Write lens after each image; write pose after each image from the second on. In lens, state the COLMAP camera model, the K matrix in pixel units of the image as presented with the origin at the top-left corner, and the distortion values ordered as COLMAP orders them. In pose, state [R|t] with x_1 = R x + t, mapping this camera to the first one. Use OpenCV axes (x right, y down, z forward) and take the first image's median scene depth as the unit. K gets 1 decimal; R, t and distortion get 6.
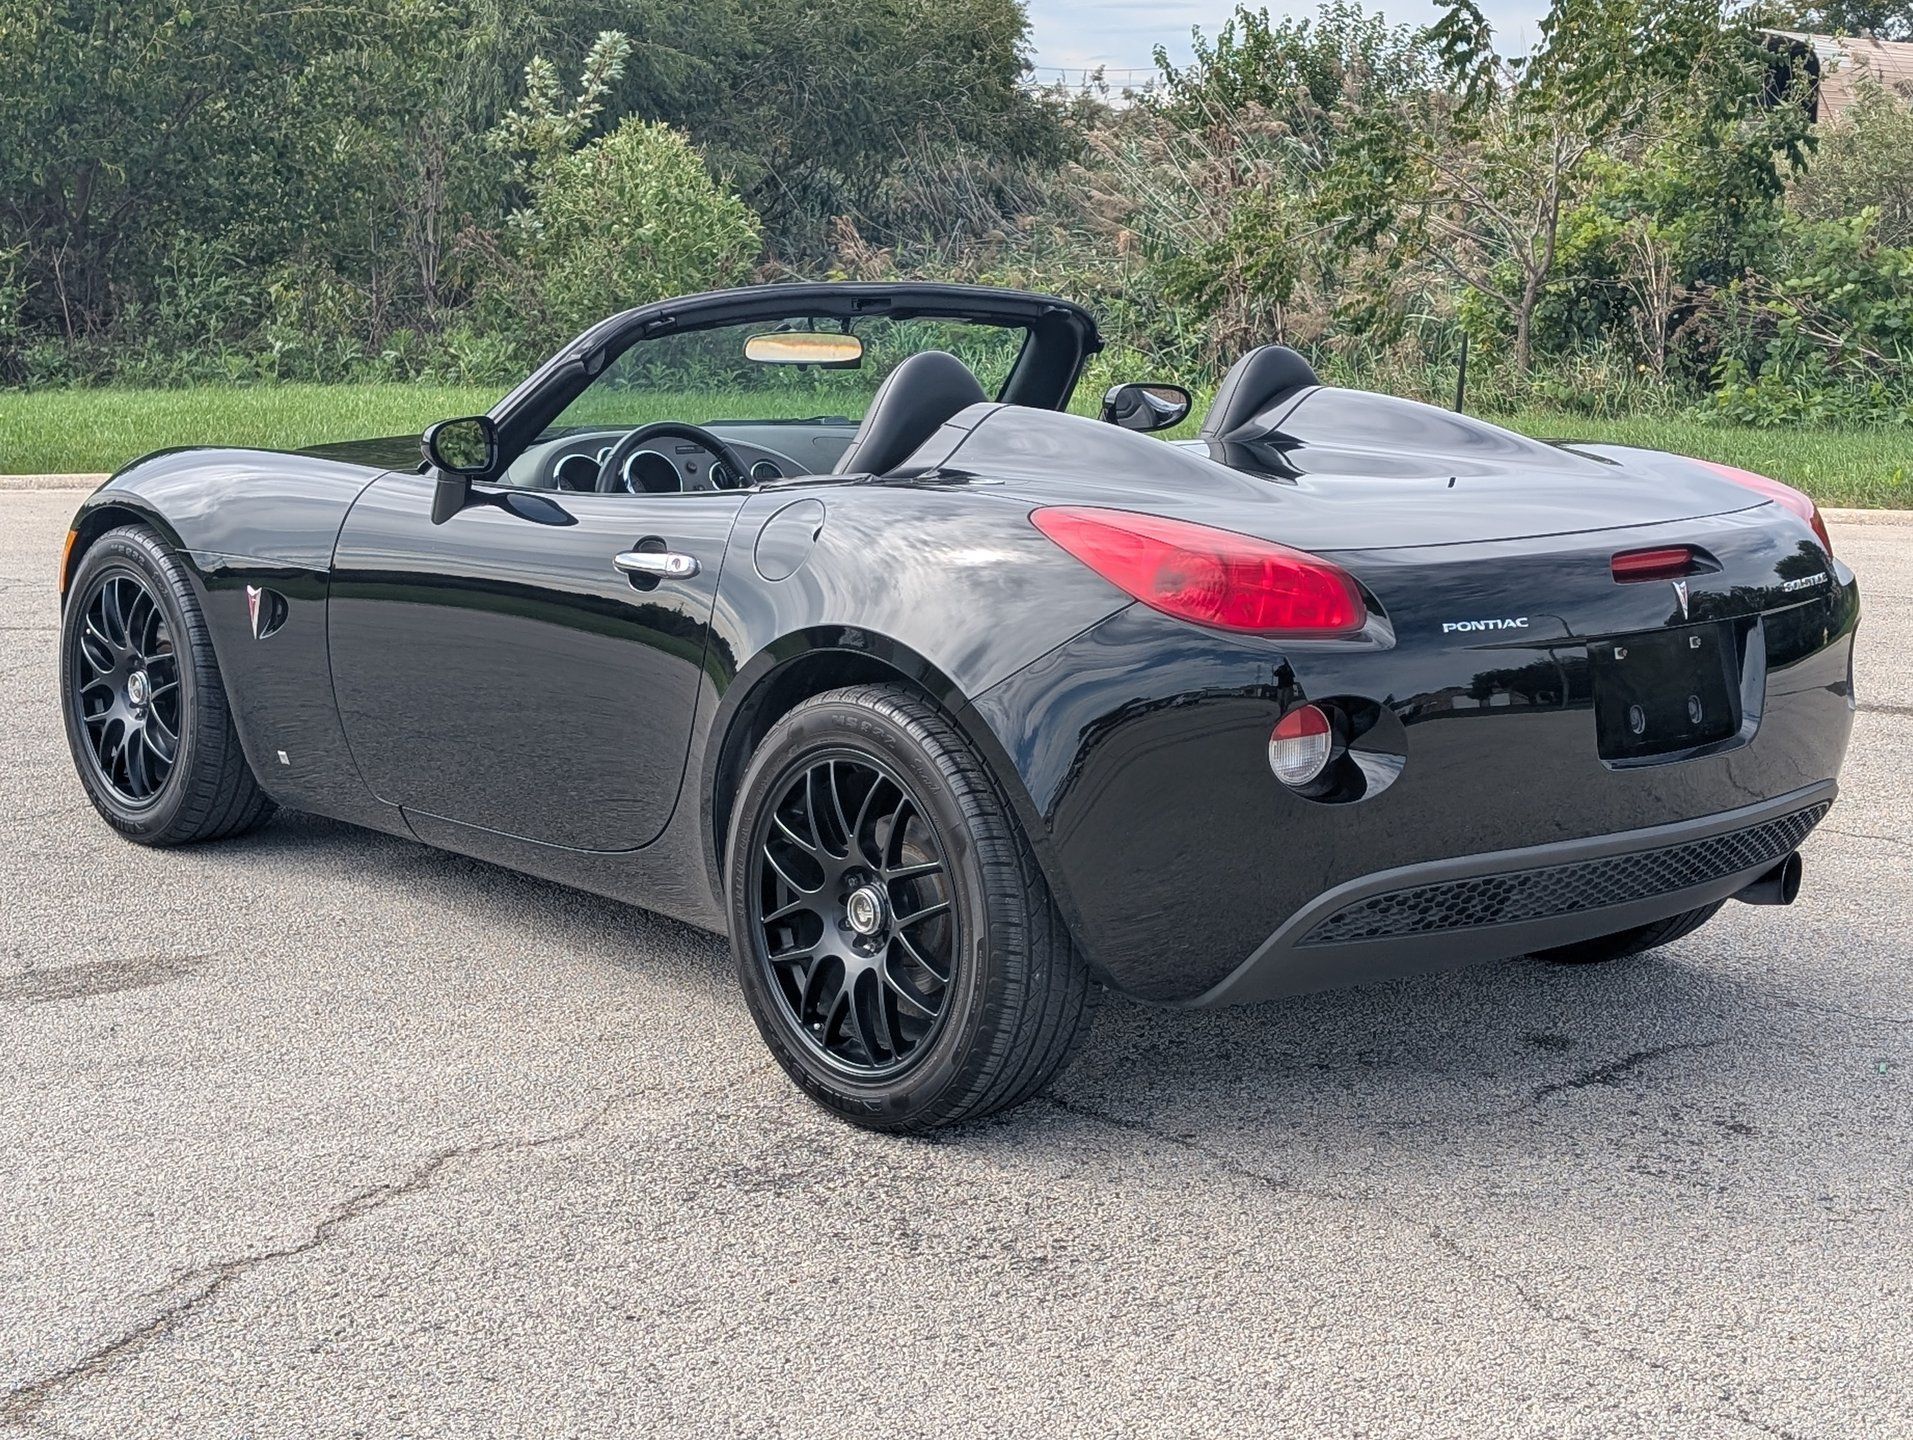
lens RADIAL K [[3094.0, 0, 983.5], [0, 3094.0, 724.6], [0, 0, 1]] dist [0.232765, -1.044093]
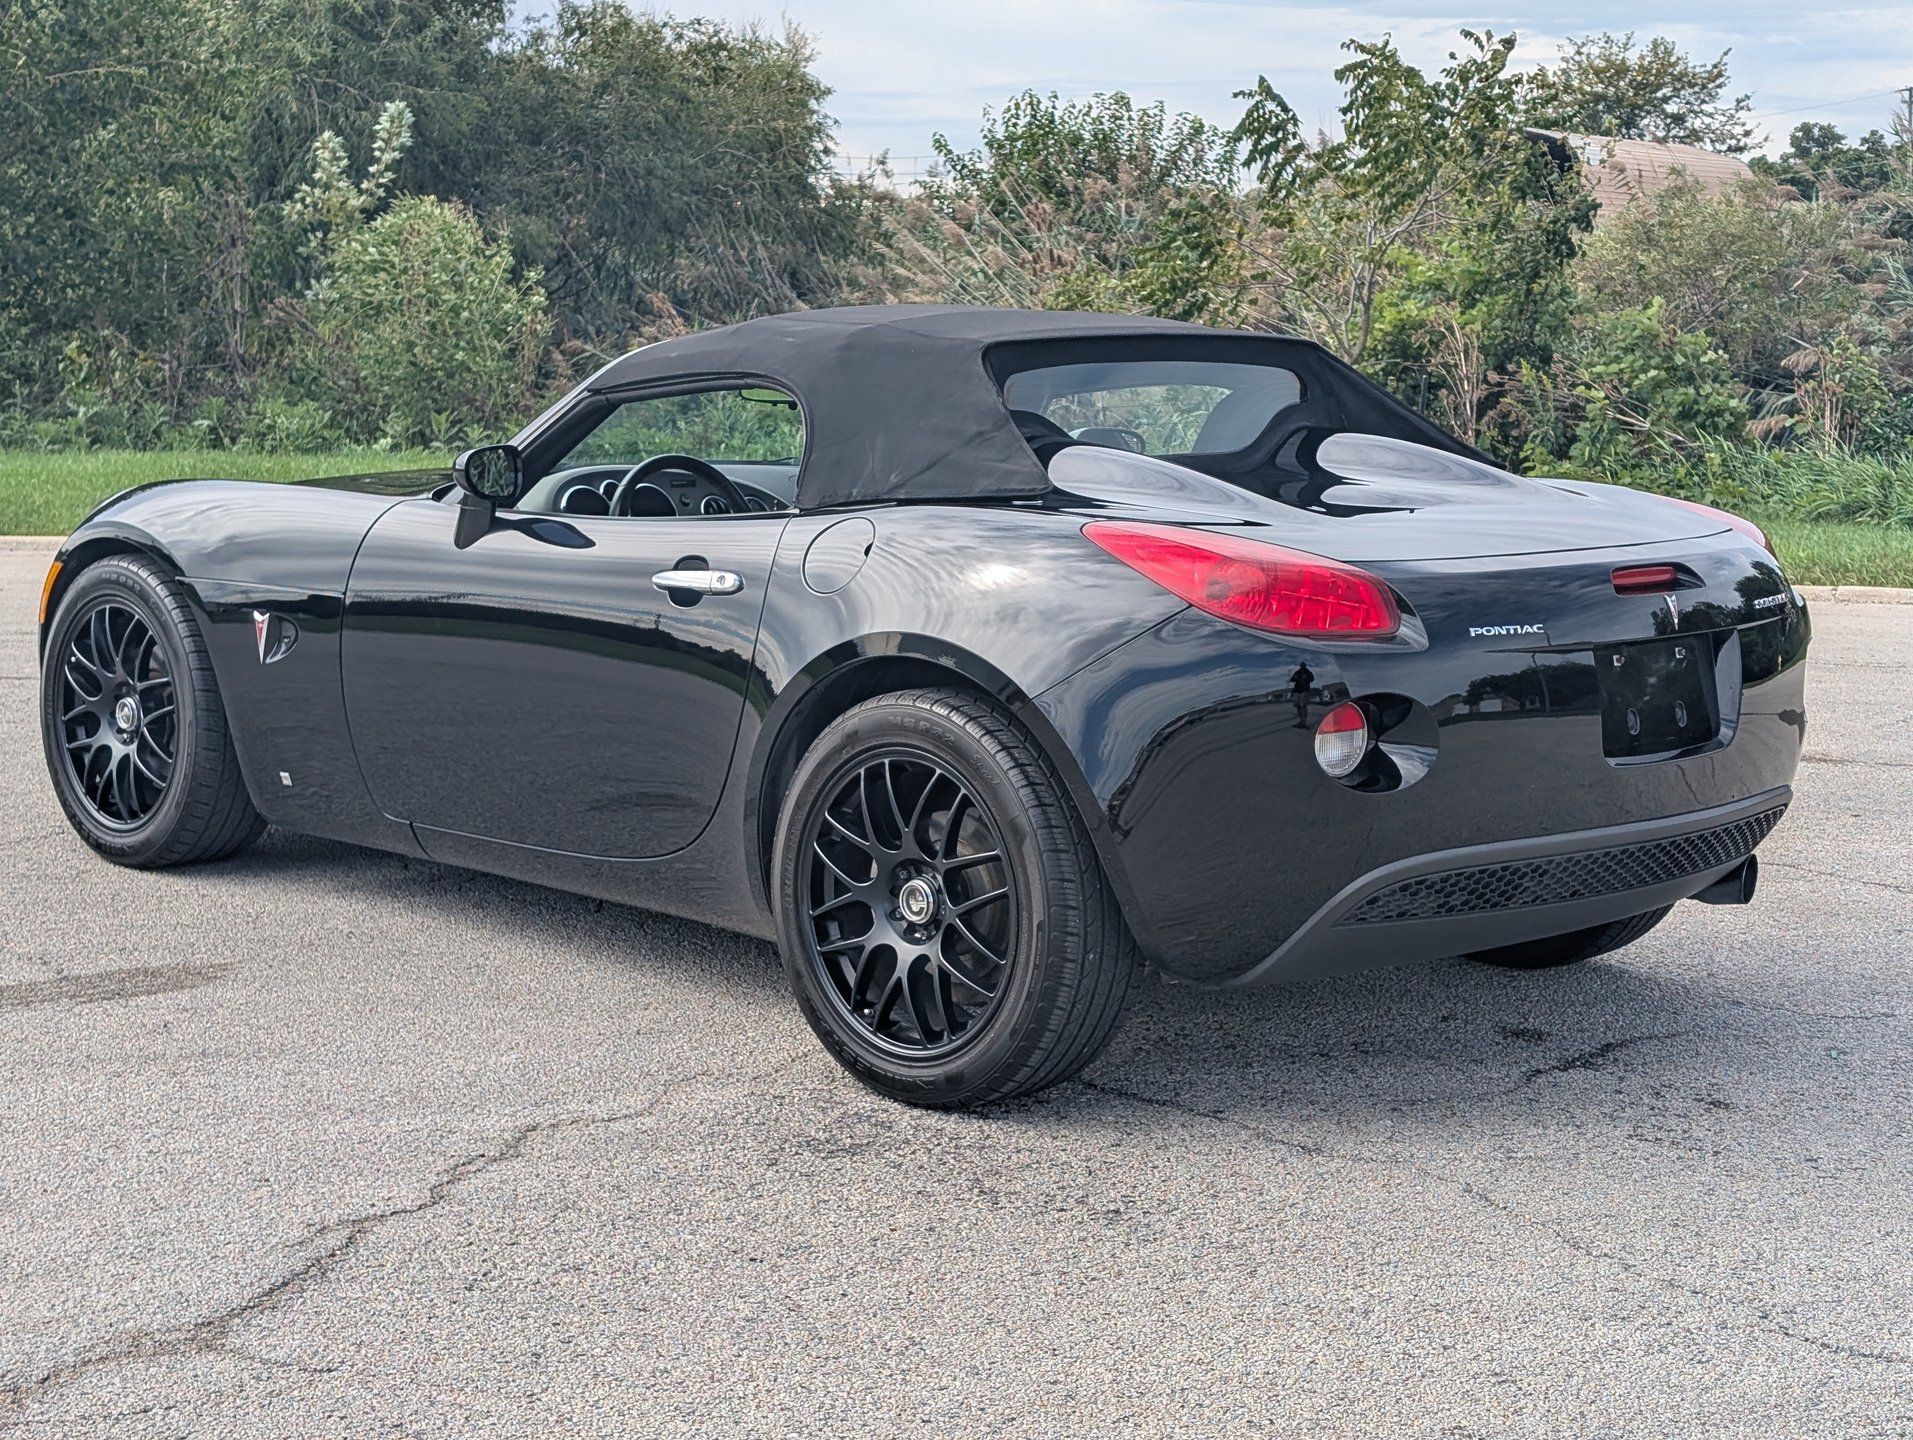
lens RADIAL K [[3176.8, 0, 956.5], [0, 3176.8, 720.0], [0, 0, 1]] dist [0.223665, -0.997116]
pose [[0.997125, 0.003565, 0.075691, -0.109291], [-0.001000, 0.999425, -0.033897, 0.035523], [-0.075768, 0.033724, 0.996555, -0.093964]]
